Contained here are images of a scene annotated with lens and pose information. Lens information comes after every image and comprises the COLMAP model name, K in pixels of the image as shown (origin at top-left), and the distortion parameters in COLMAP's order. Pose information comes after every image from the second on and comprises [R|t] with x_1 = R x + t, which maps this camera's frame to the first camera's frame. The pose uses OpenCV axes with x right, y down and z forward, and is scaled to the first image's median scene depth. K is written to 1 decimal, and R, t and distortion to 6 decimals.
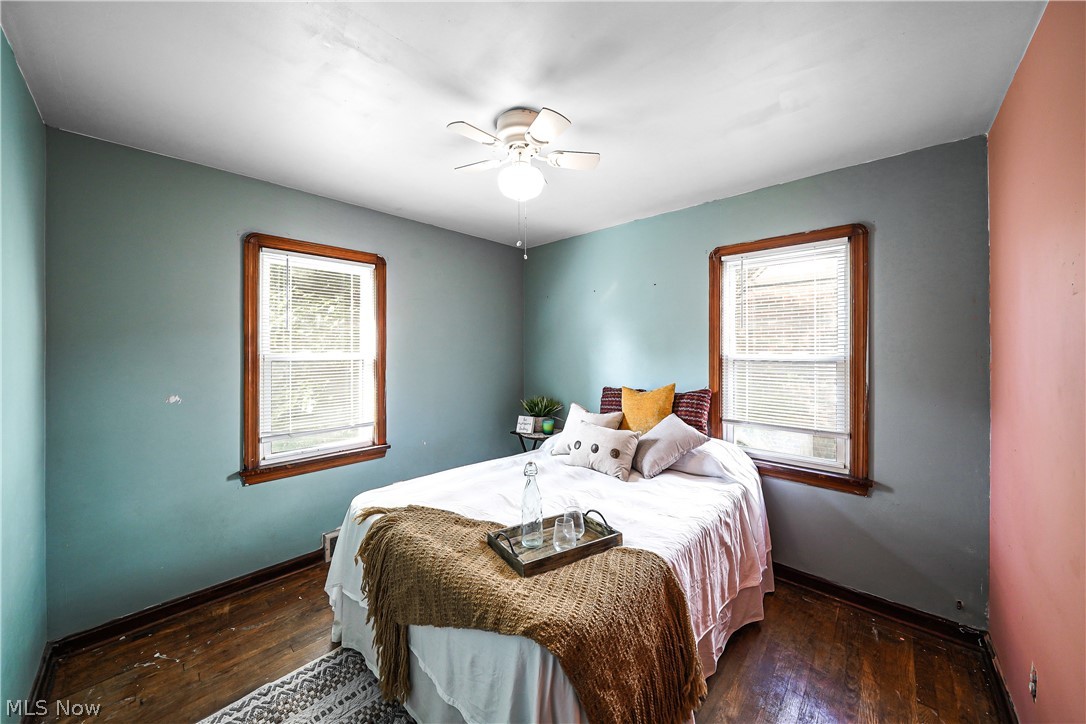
lens RADIAL K [[375.2, 0, 548.0], [0, 375.2, 360.4], [0, 0, 1]] dist [-0.000332, -0.000078]
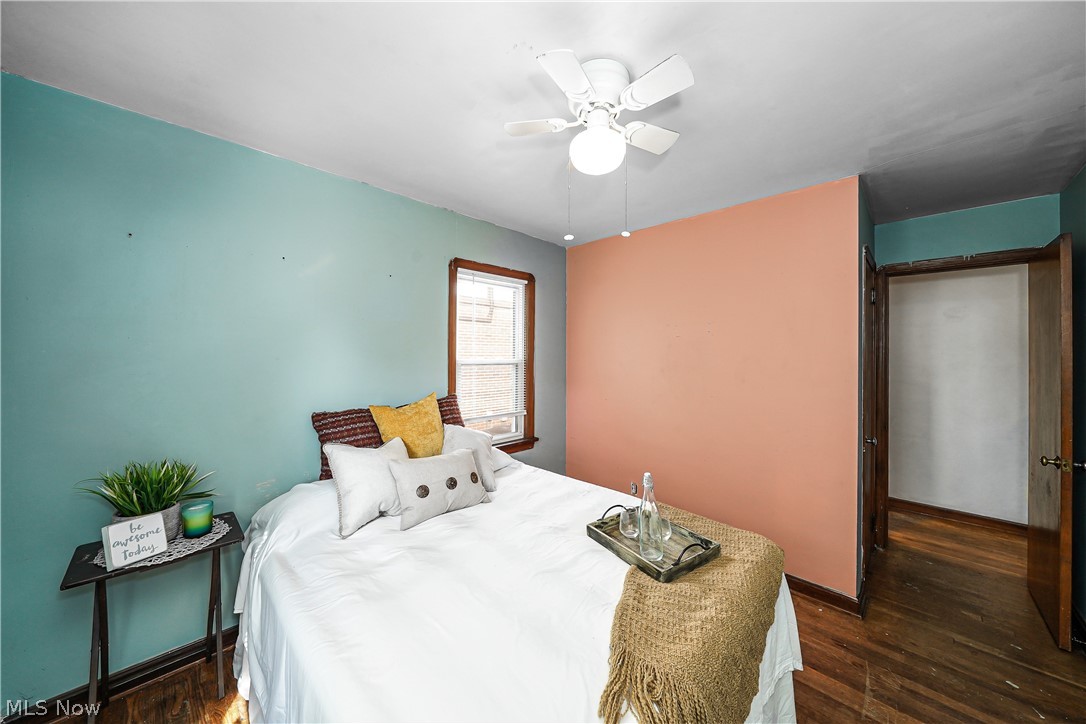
lens RADIAL K [[375.2, 0, 548.0], [0, 375.2, 360.4], [0, 0, 1]] dist [-0.000332, -0.000078]
pose [[0.033982, -0.006565, 0.999401, -0.654256], [0.027946, 0.999594, 0.005616, -0.014123], [-0.999032, 0.027739, 0.034151, 0.800241]]
